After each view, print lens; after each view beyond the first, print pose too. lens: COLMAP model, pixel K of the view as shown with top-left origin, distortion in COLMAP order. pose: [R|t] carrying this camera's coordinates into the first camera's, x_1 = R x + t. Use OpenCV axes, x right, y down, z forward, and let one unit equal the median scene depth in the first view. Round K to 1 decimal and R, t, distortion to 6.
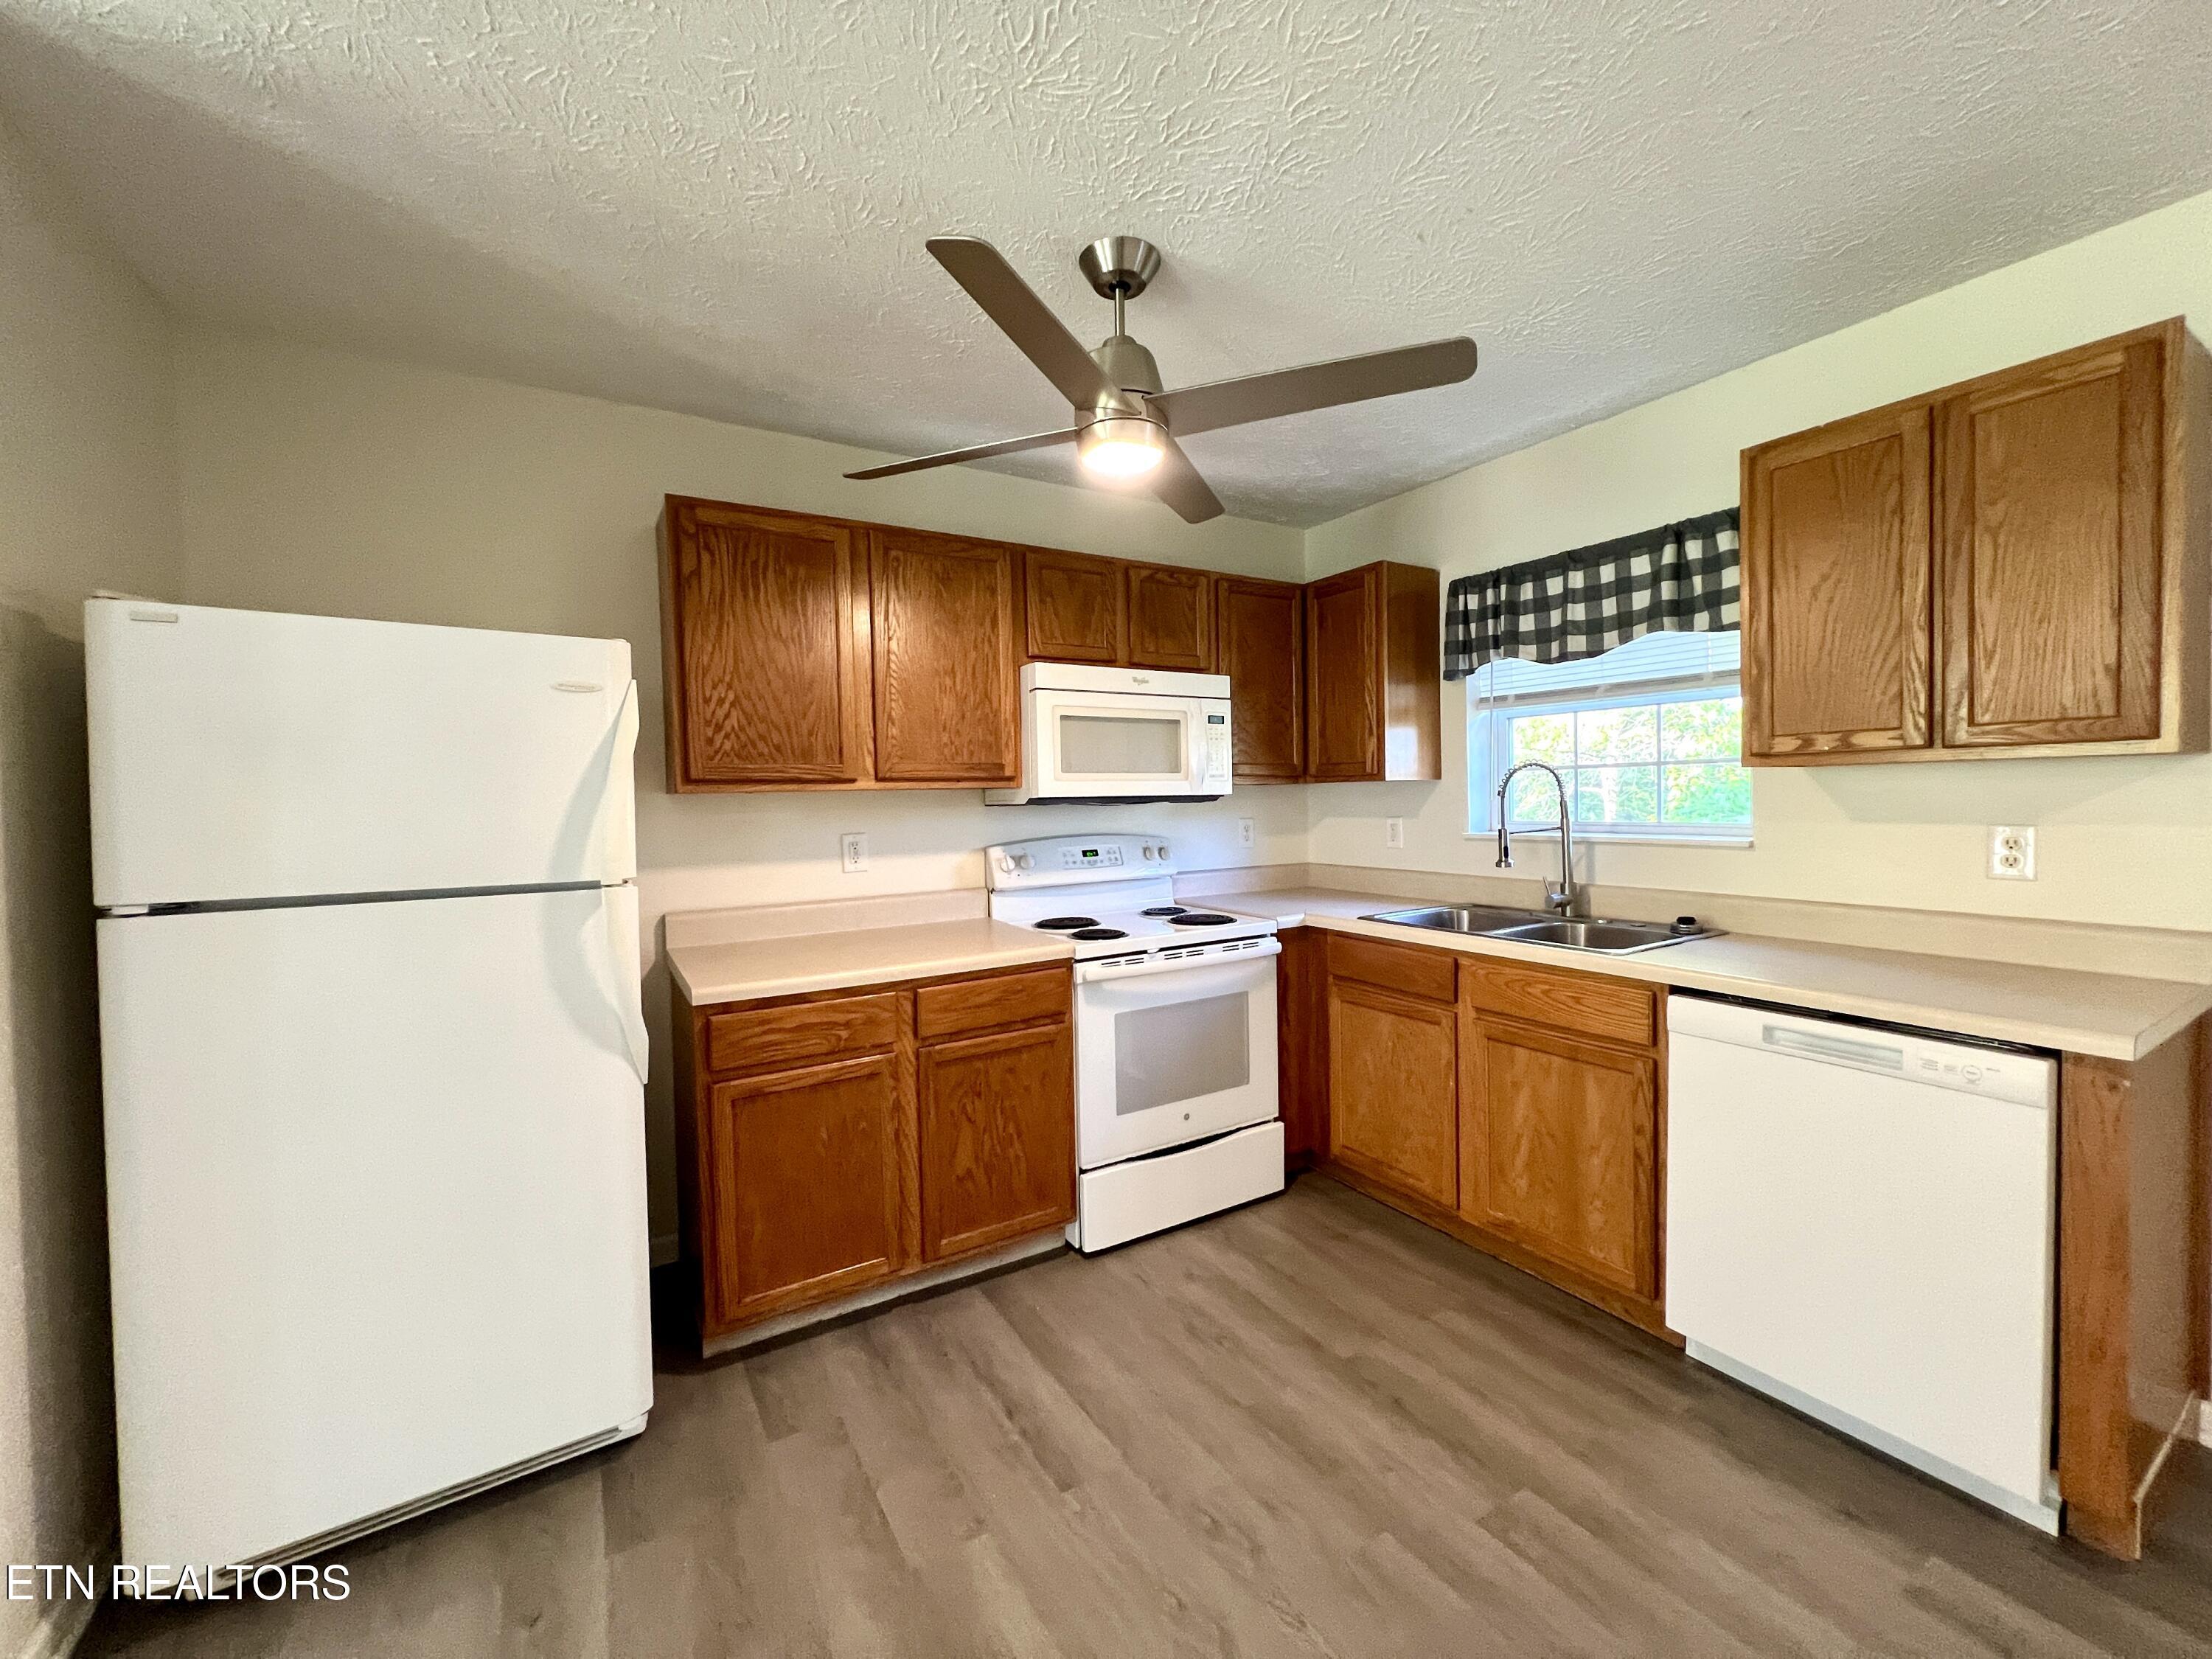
lens RADIAL K [[884.0, 0, 1099.6], [0, 884.0, 823.7], [0, 0, 1]] dist [-0.002466, 0.000897]
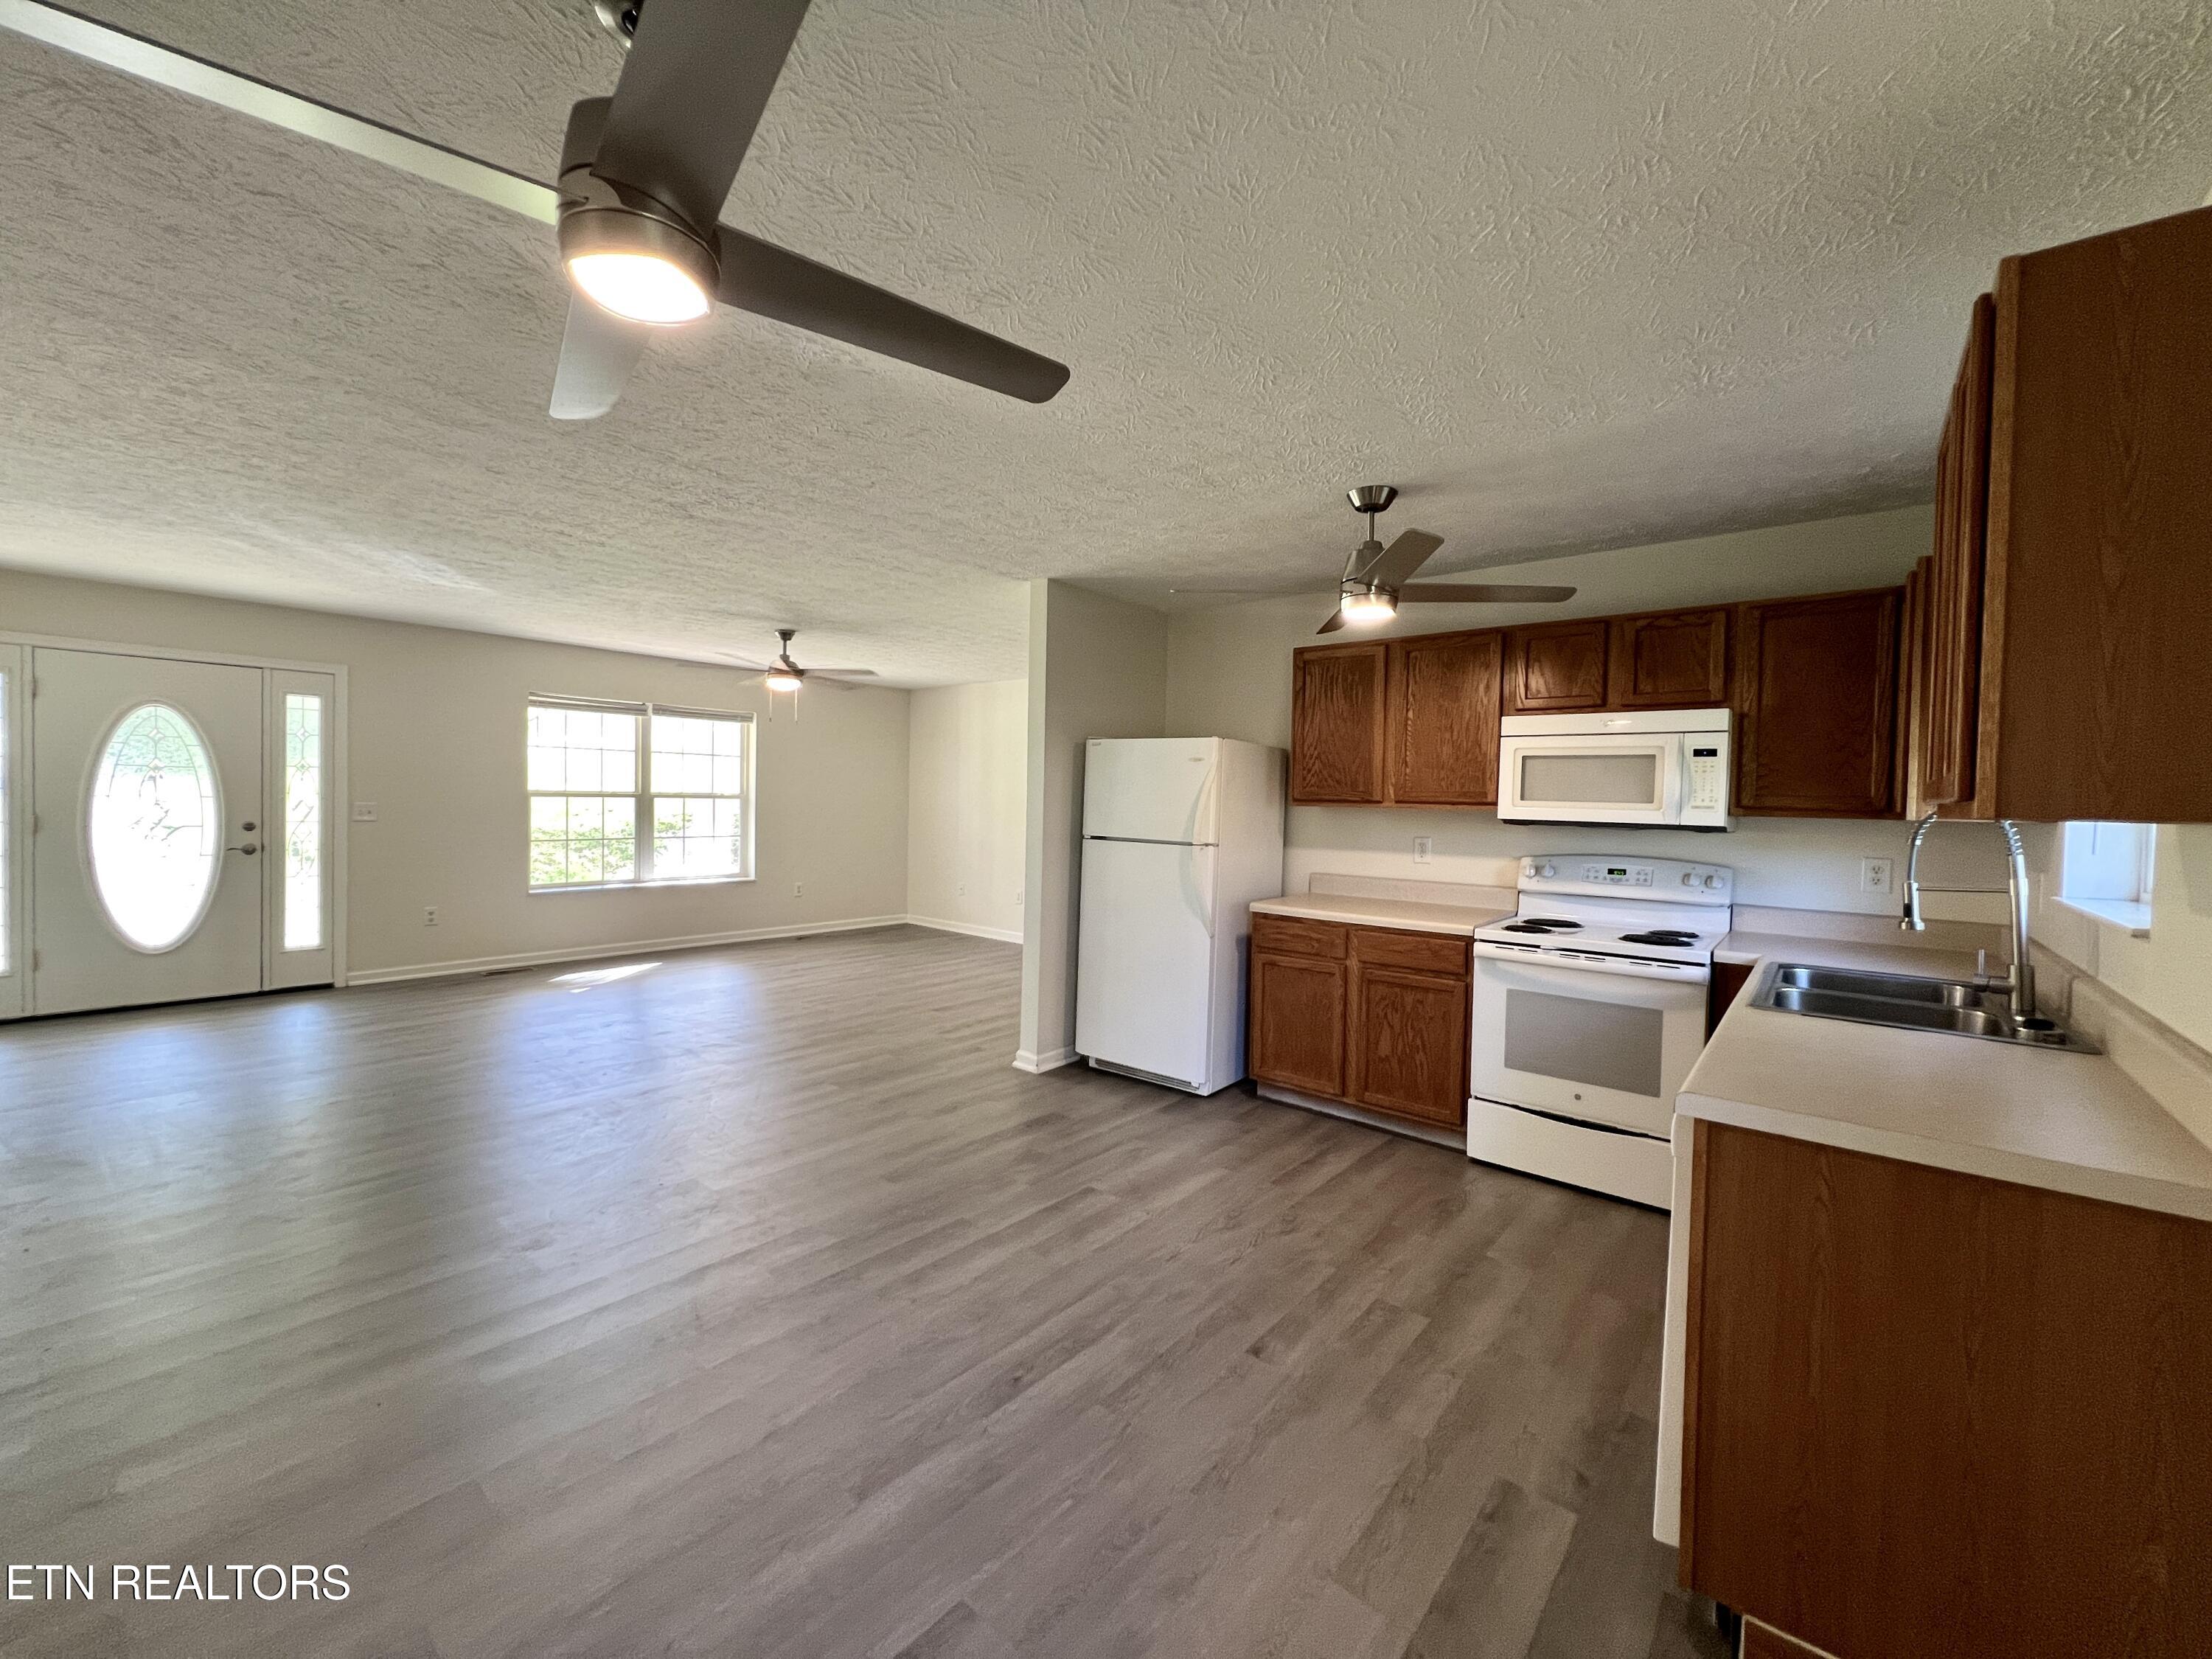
lens RADIAL K [[884.0, 0, 1101.1], [0, 884.0, 820.4], [0, 0, 1]] dist [-0.002466, 0.000897]
pose [[0.322278, 0.049943, -0.945327, 1.059797], [-0.059168, 0.997718, 0.032540, -0.037539], [0.944794, 0.045446, 0.324498, 0.007230]]
